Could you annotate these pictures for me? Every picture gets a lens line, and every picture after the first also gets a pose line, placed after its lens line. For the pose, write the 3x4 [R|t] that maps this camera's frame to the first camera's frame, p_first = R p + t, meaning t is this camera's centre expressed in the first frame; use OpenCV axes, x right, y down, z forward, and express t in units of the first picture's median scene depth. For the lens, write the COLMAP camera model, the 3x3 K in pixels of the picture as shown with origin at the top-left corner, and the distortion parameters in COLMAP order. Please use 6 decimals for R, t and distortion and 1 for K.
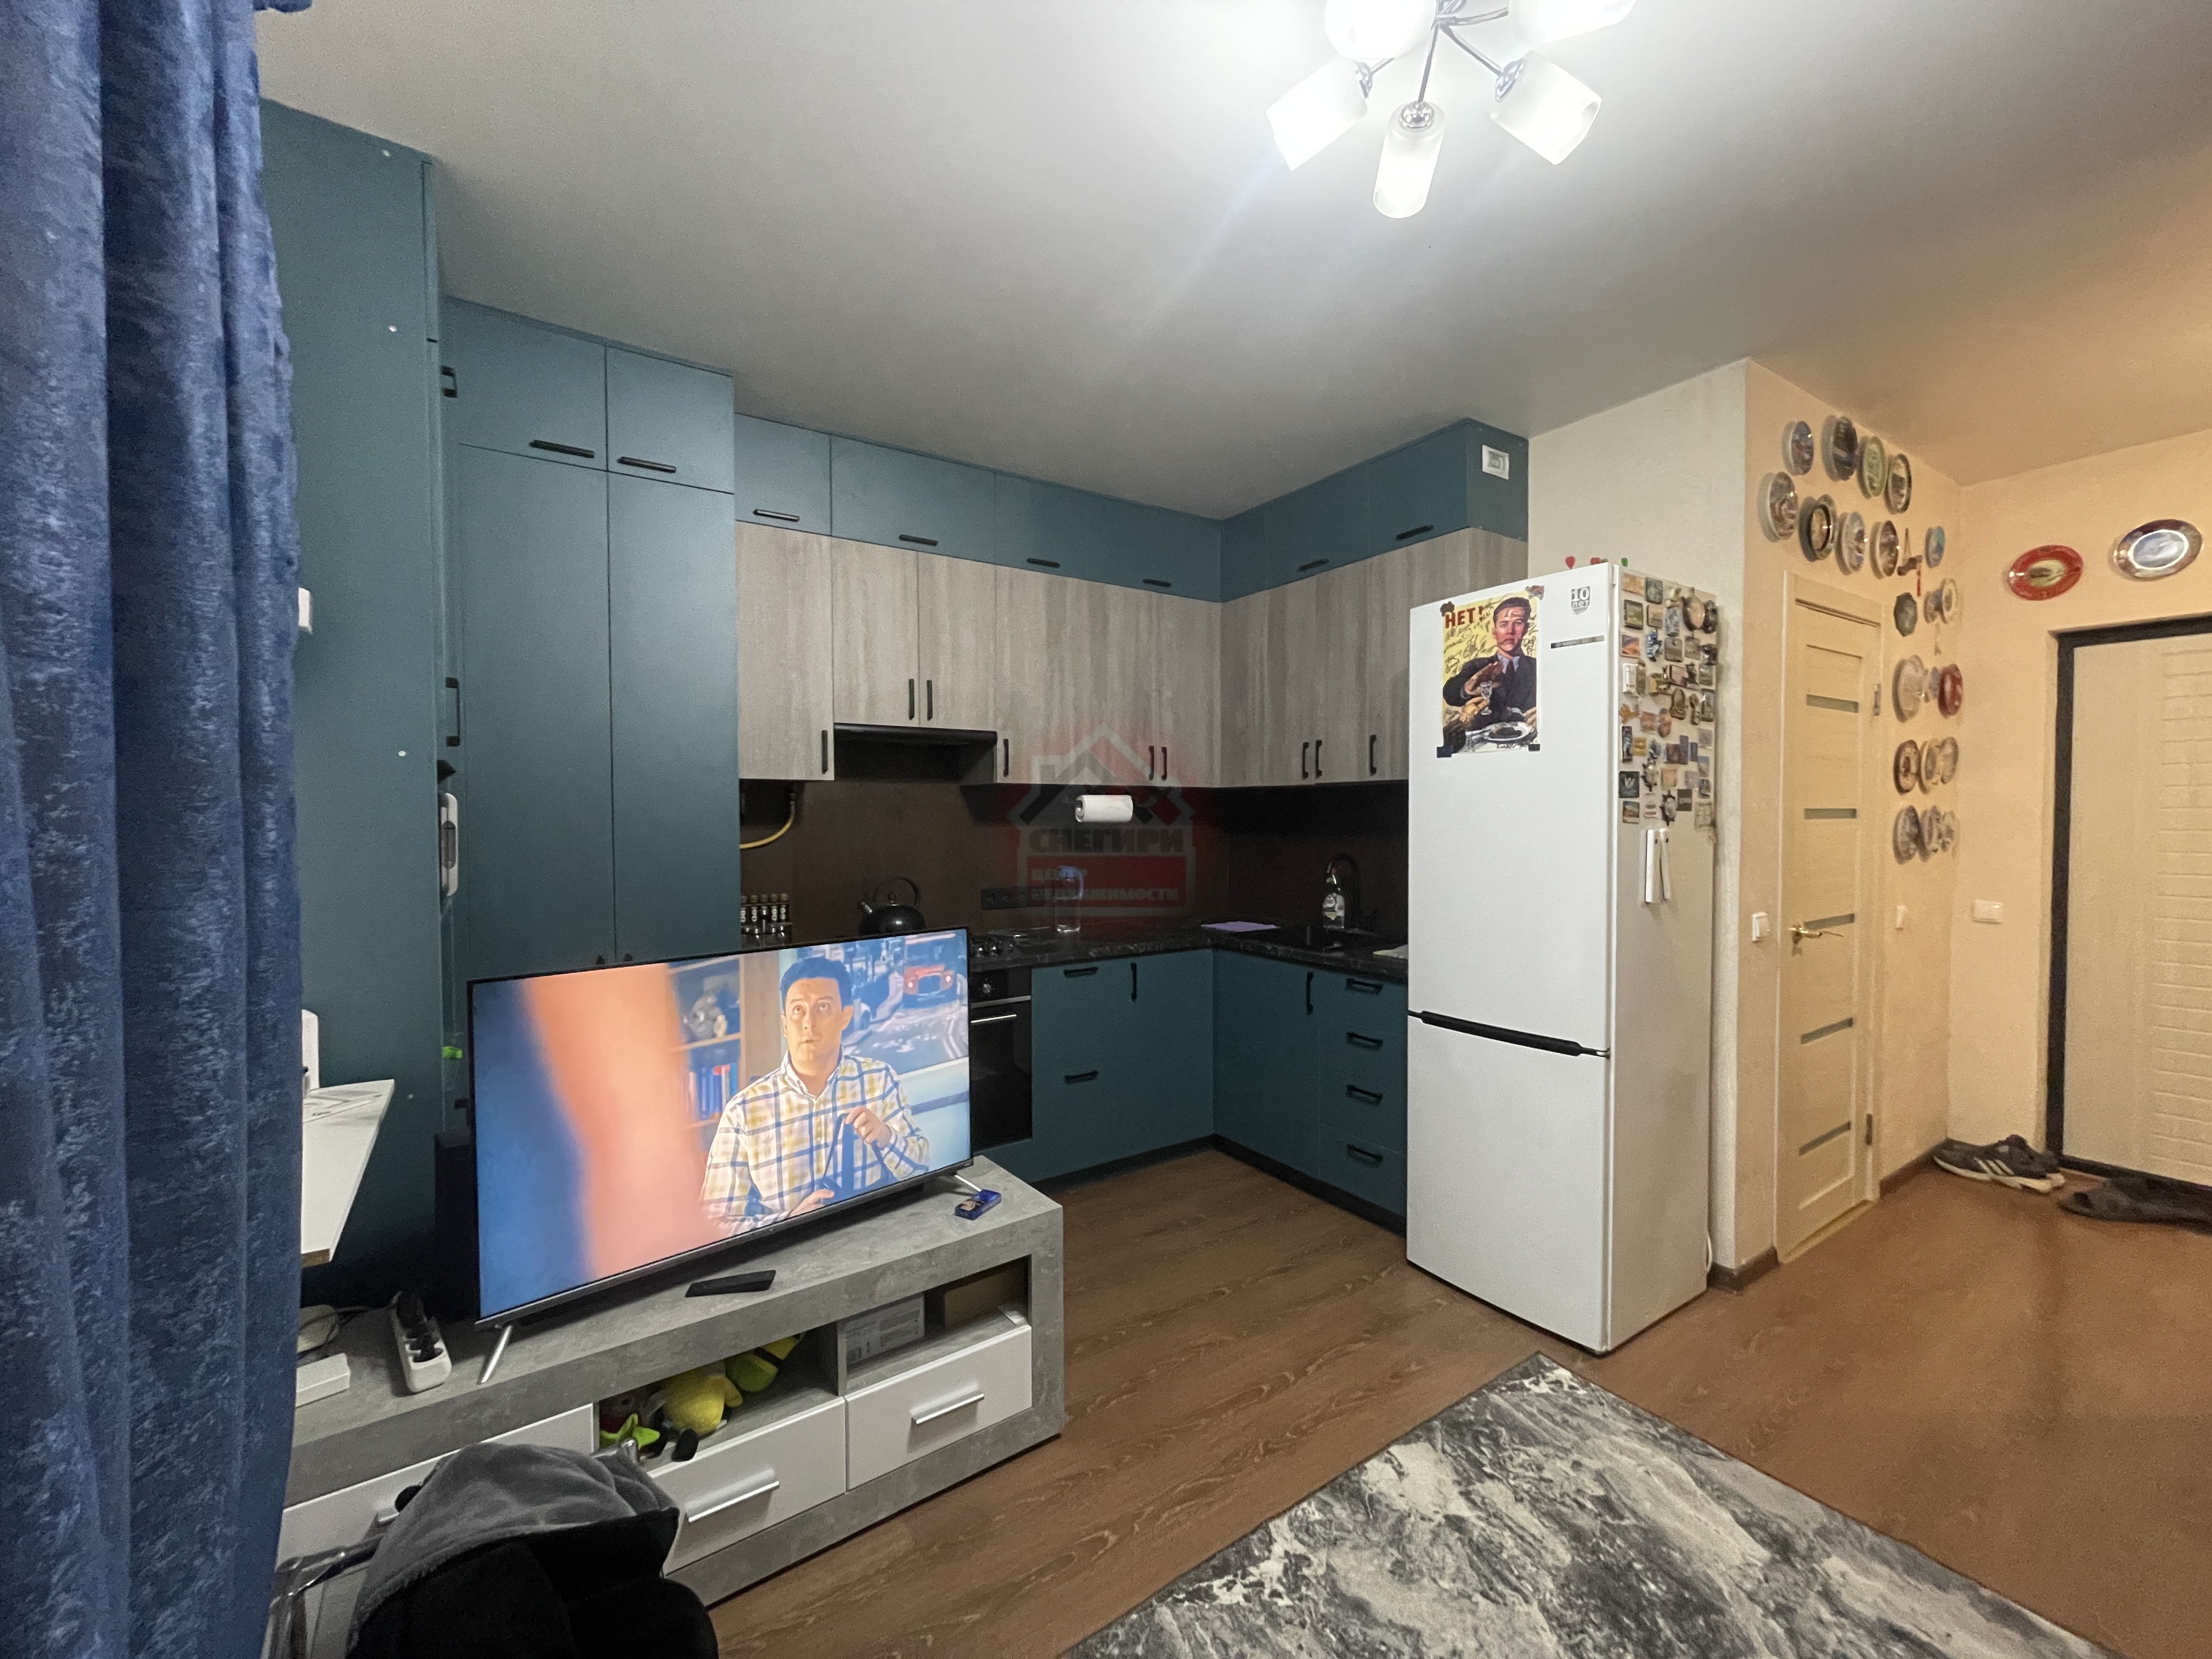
lens RADIAL K [[889.8, 0, 1097.5], [0, 889.8, 837.0], [0, 0, 1]] dist [0.000105, -0.000378]
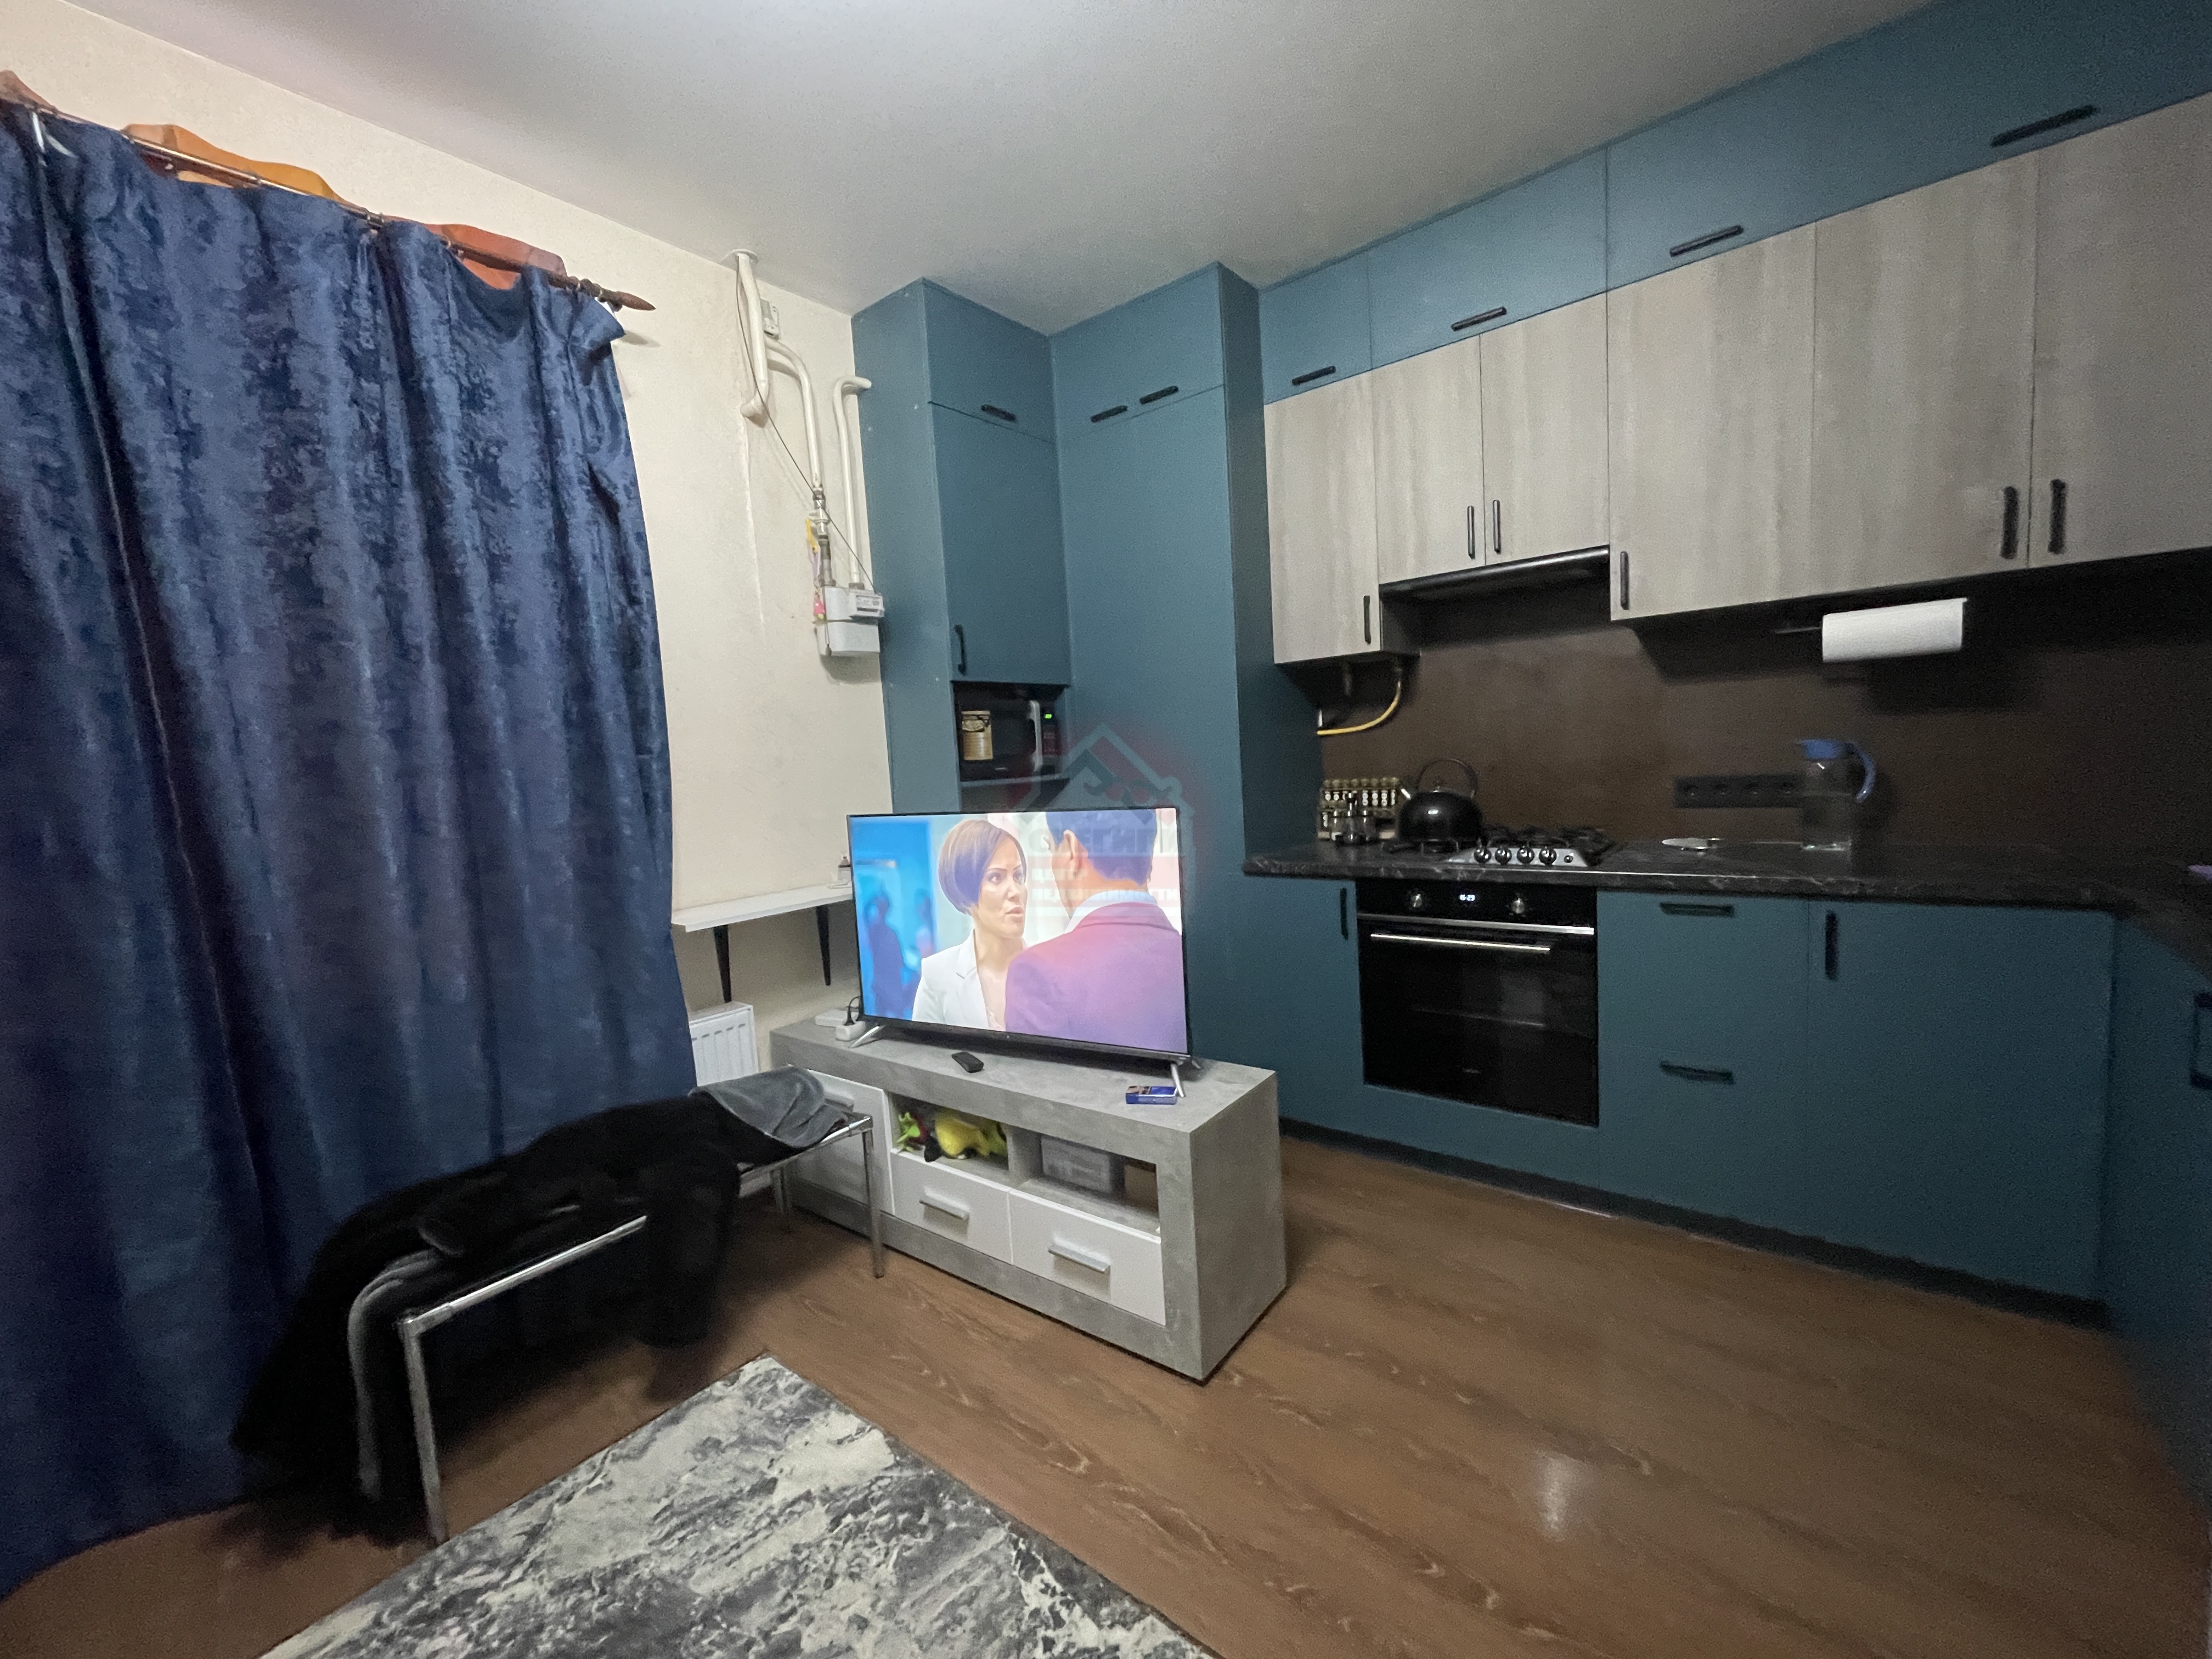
lens RADIAL K [[889.8, 0, 1088.6], [0, 889.8, 831.2], [0, 0, 1]] dist [0.000105, -0.000378]
pose [[0.288810, 0.067965, -0.954971, 0.570180], [0.037873, 0.995885, 0.082330, 0.038381], [0.956637, -0.059946, 0.285048, 0.525874]]
